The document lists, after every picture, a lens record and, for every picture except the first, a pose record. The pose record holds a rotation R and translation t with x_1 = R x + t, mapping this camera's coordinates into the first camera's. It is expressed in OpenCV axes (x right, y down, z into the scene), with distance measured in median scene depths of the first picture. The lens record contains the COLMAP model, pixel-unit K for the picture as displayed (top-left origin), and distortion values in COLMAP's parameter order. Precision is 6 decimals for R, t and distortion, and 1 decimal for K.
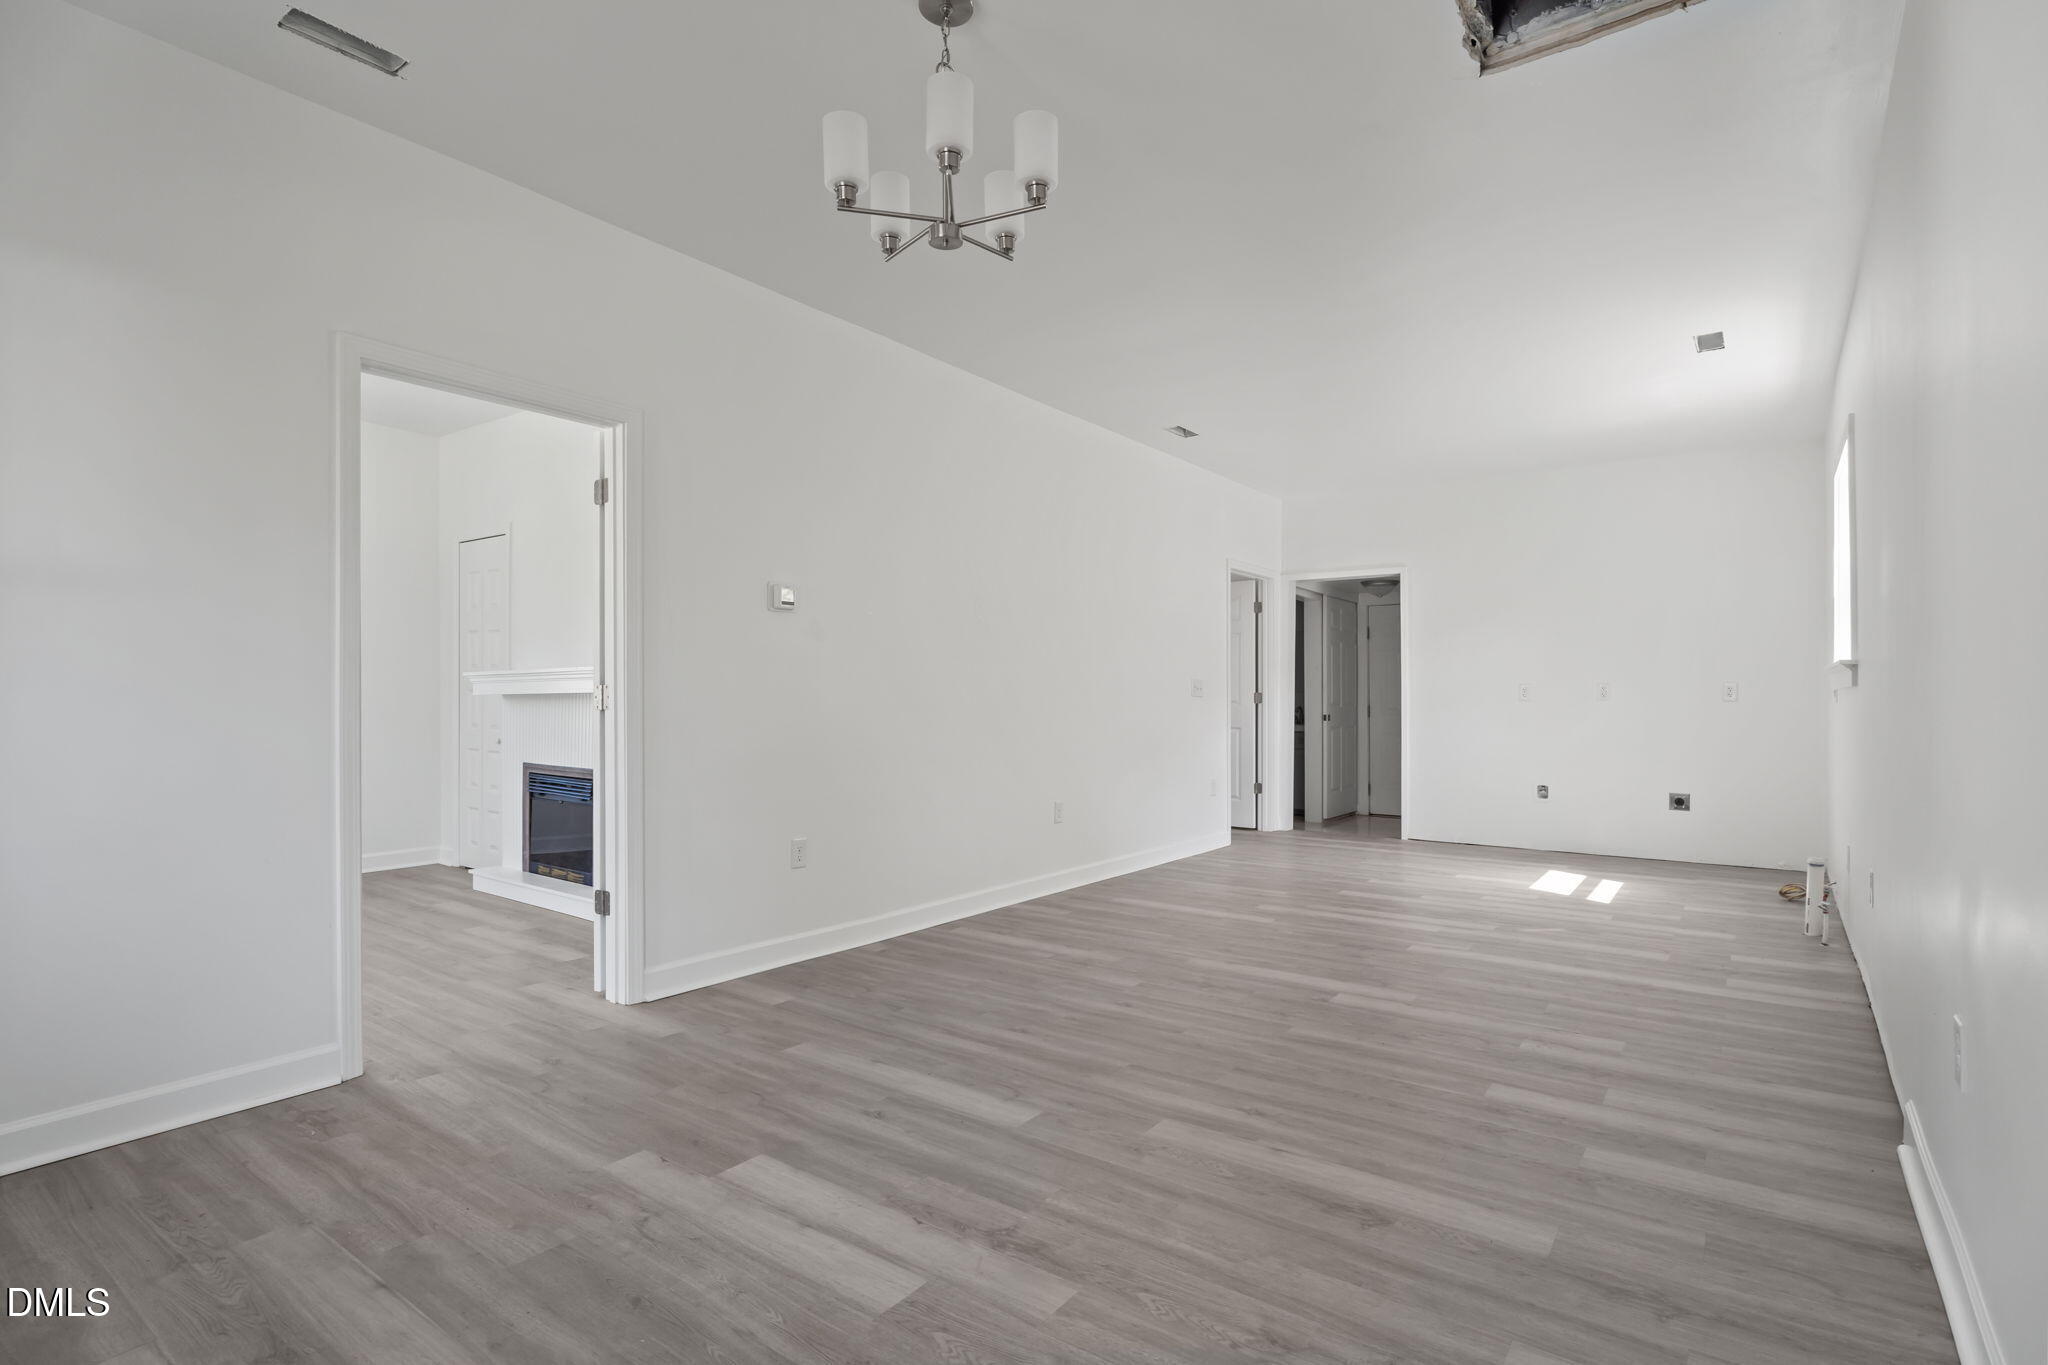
lens RADIAL K [[991.5, 0, 1024.6], [0, 991.5, 705.2], [0, 0, 1]] dist [-0.003404, 0.000213]
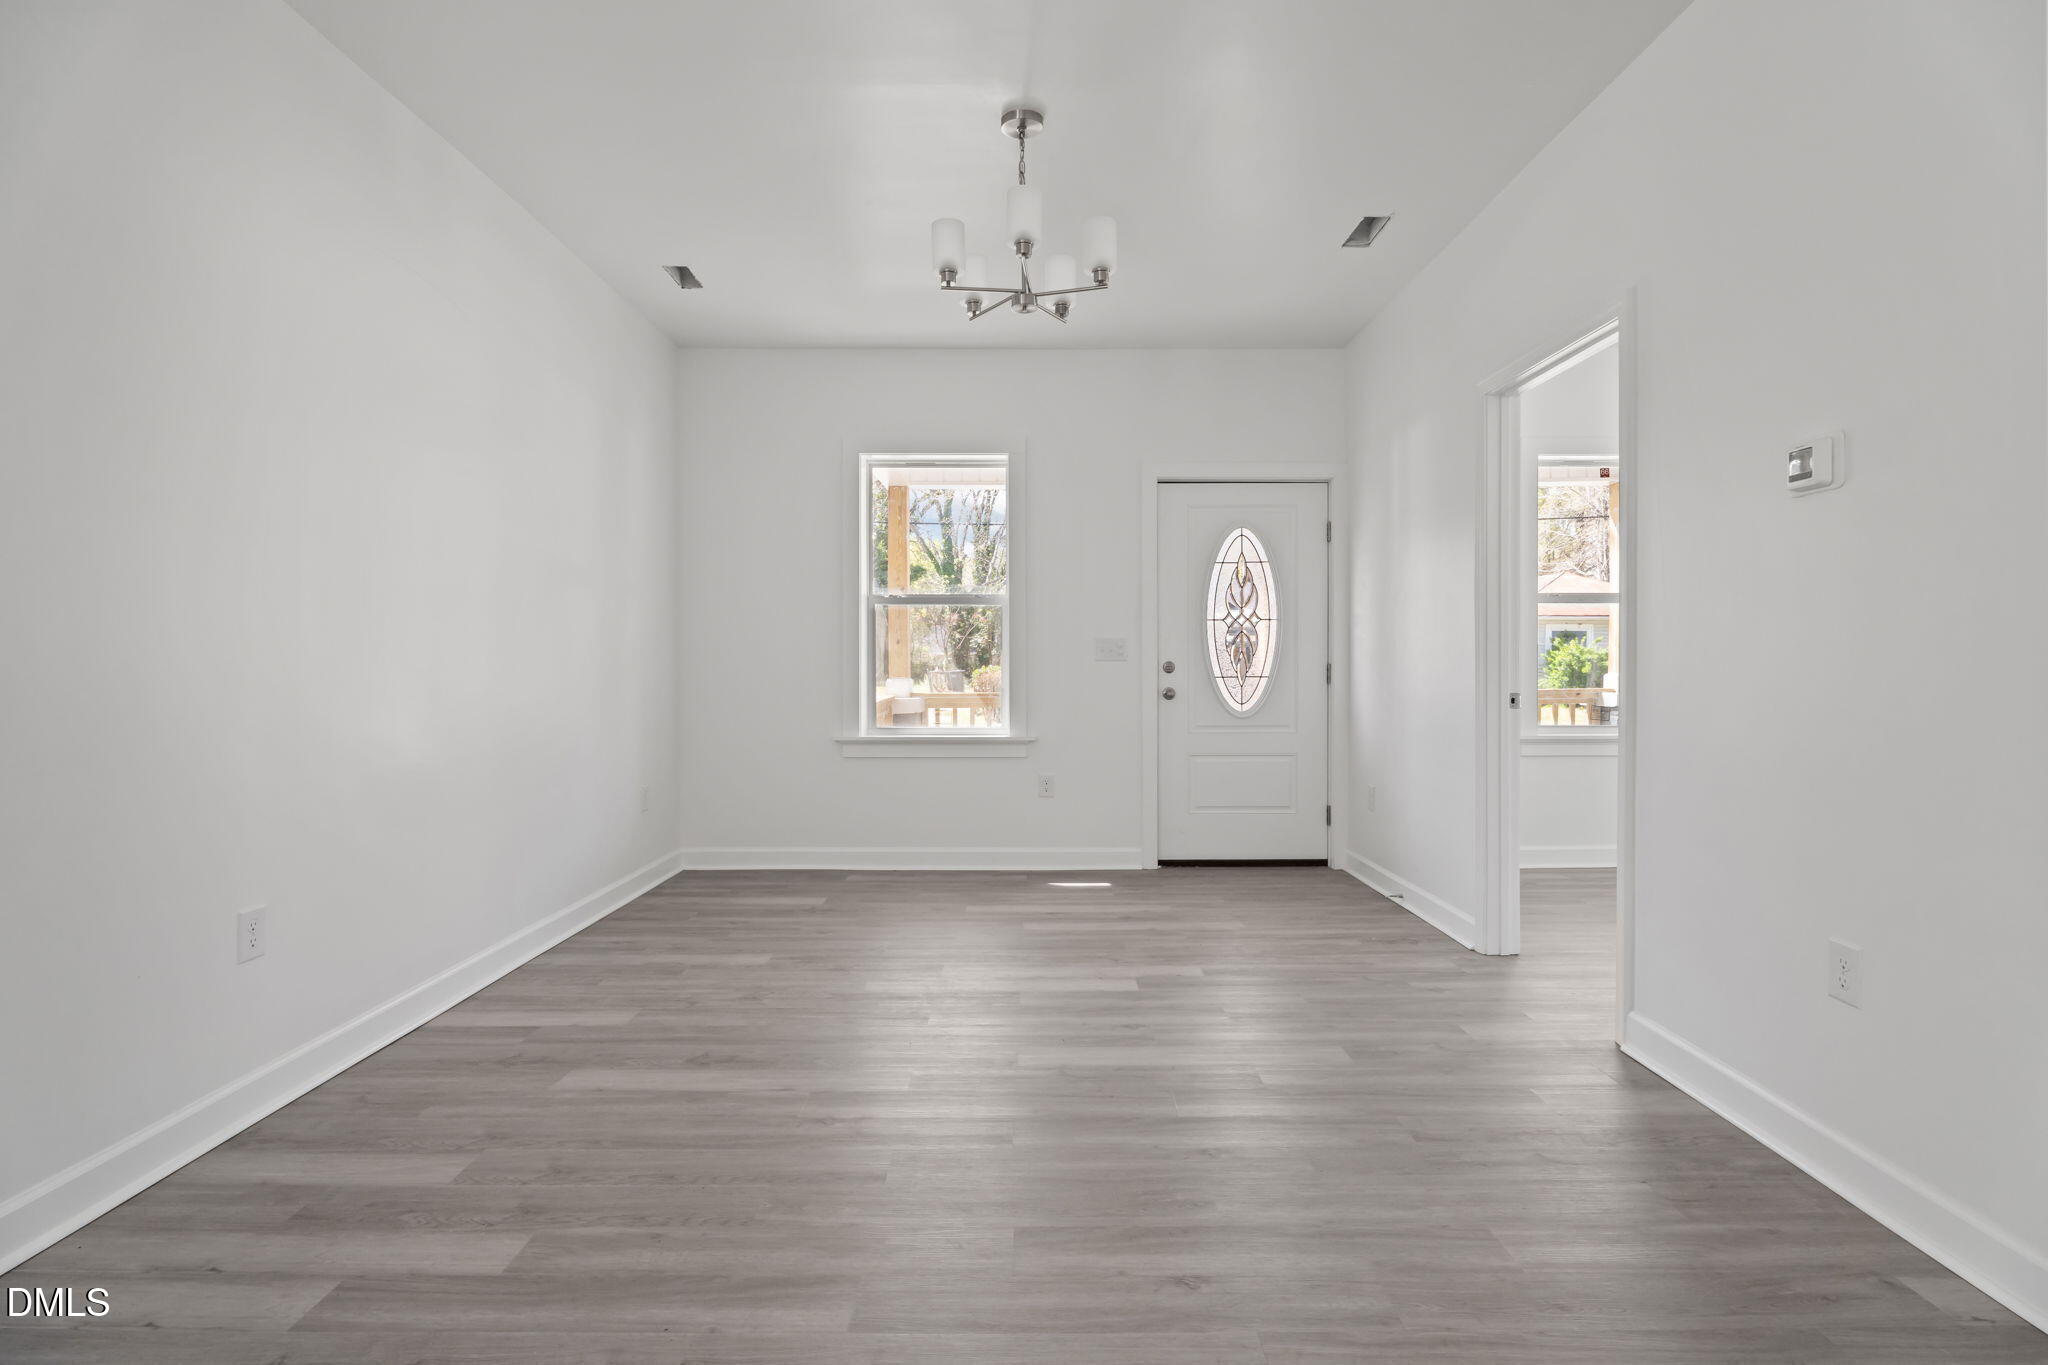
lens RADIAL K [[985.2, 0, 1024.0], [0, 985.2, 682.5], [0, 0, 1]] dist [-0.001318, -0.000092]
pose [[-0.804589, 0.014515, -0.593655, 0.499610], [0.000487, 0.999717, 0.023784, -0.007364], [0.593832, 0.018847, -0.804368, 1.483868]]
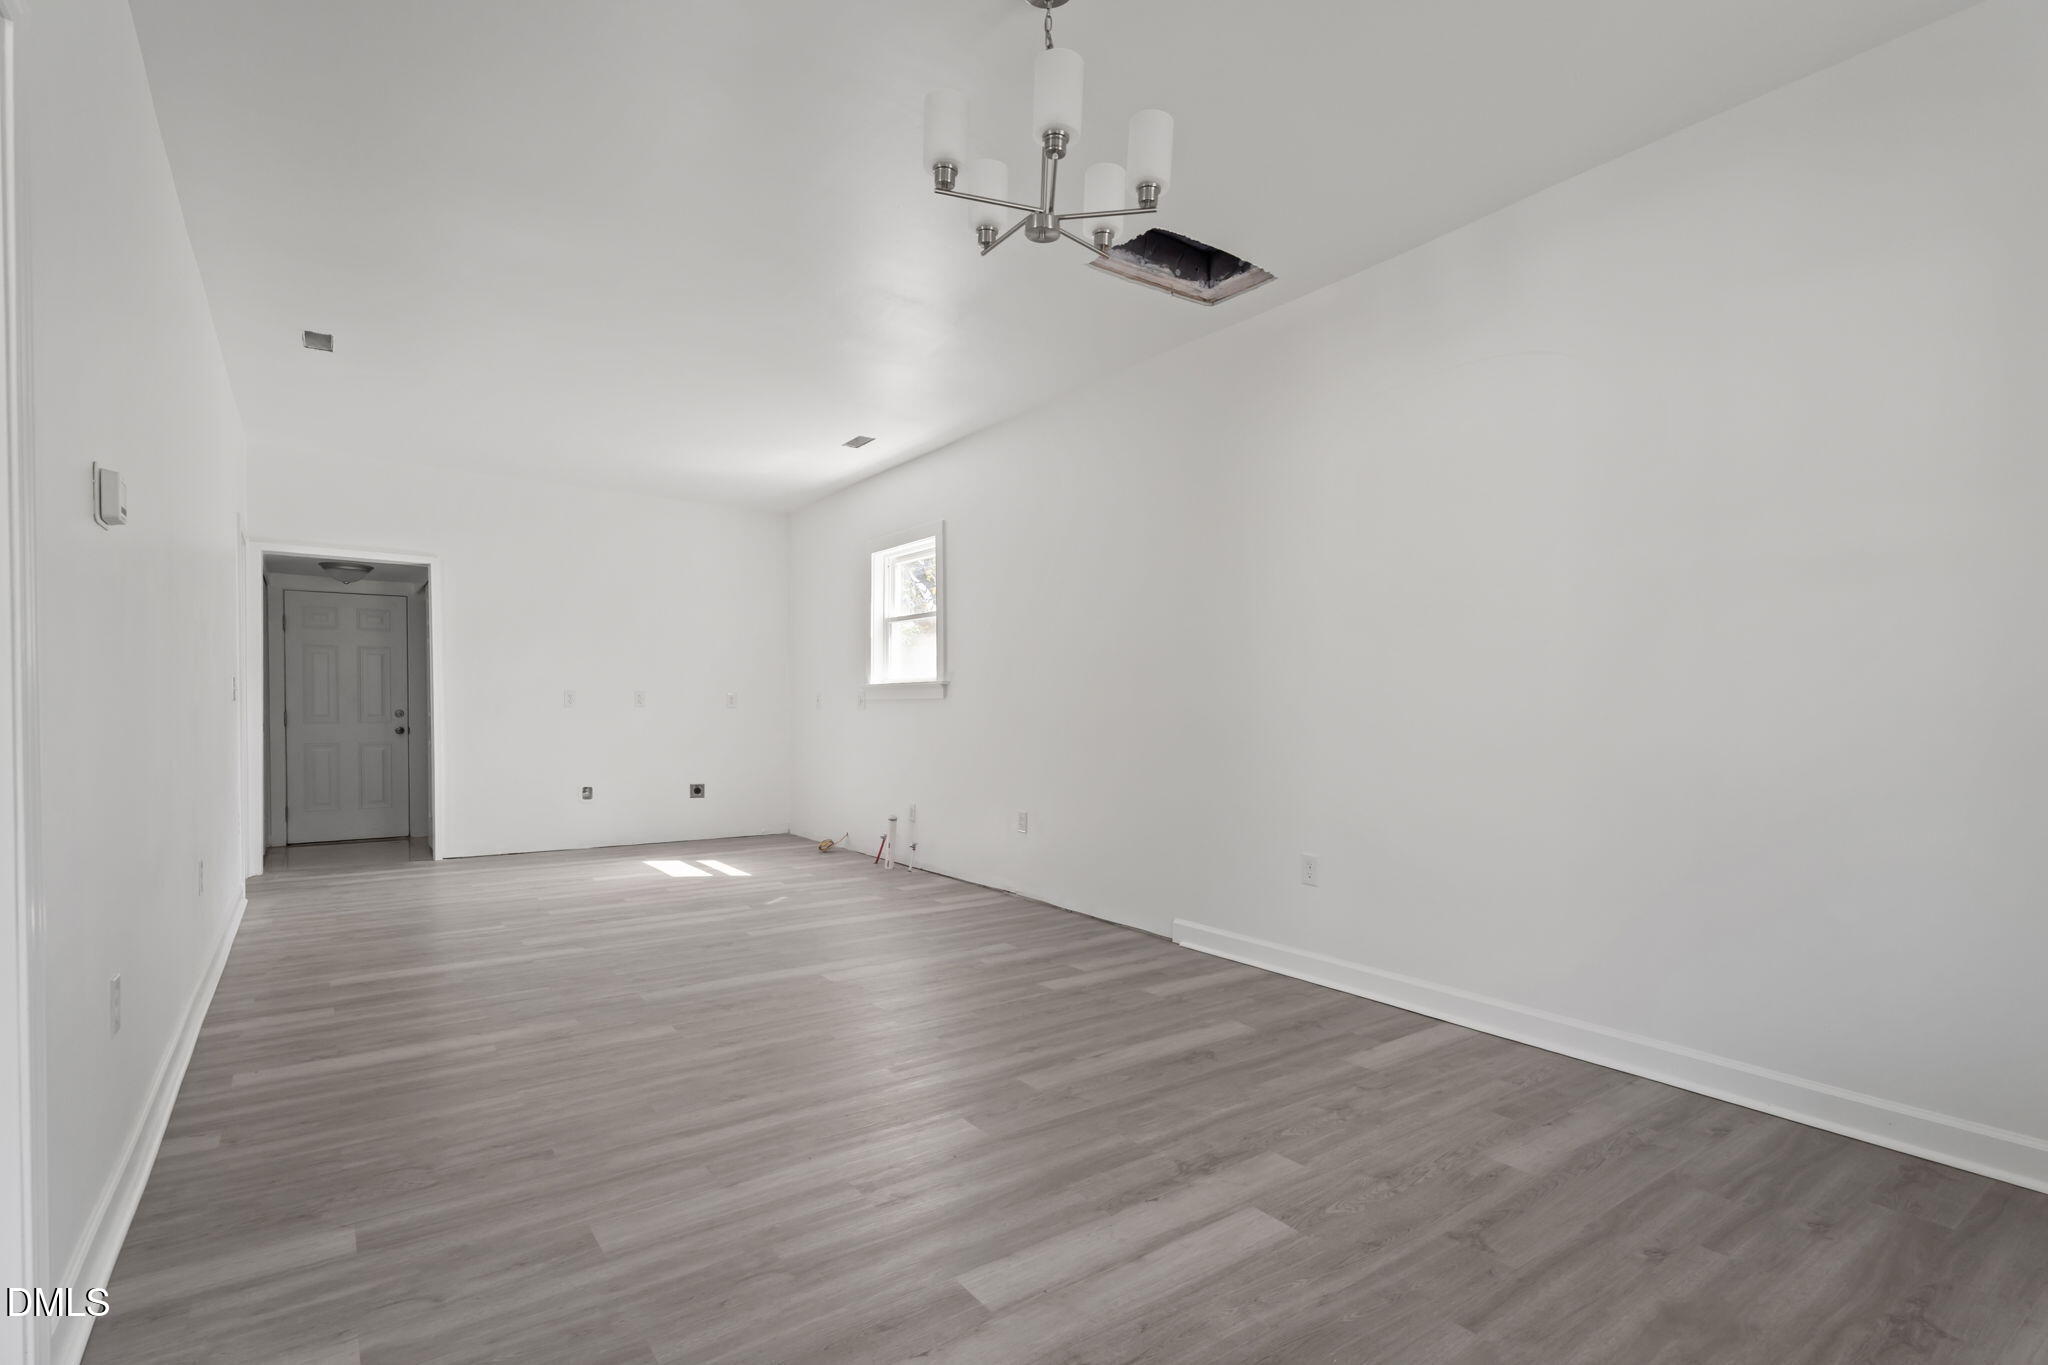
lens RADIAL K [[981.2, 0, 1027.8], [0, 981.2, 737.6], [0, 0, 1]] dist [0.015476, 0.000127]
pose [[0.302925, -0.026569, 0.952644, -0.730754], [0.000430, 0.999615, 0.027742, -0.000255], [-0.953014, -0.007995, 0.302820, 0.524037]]
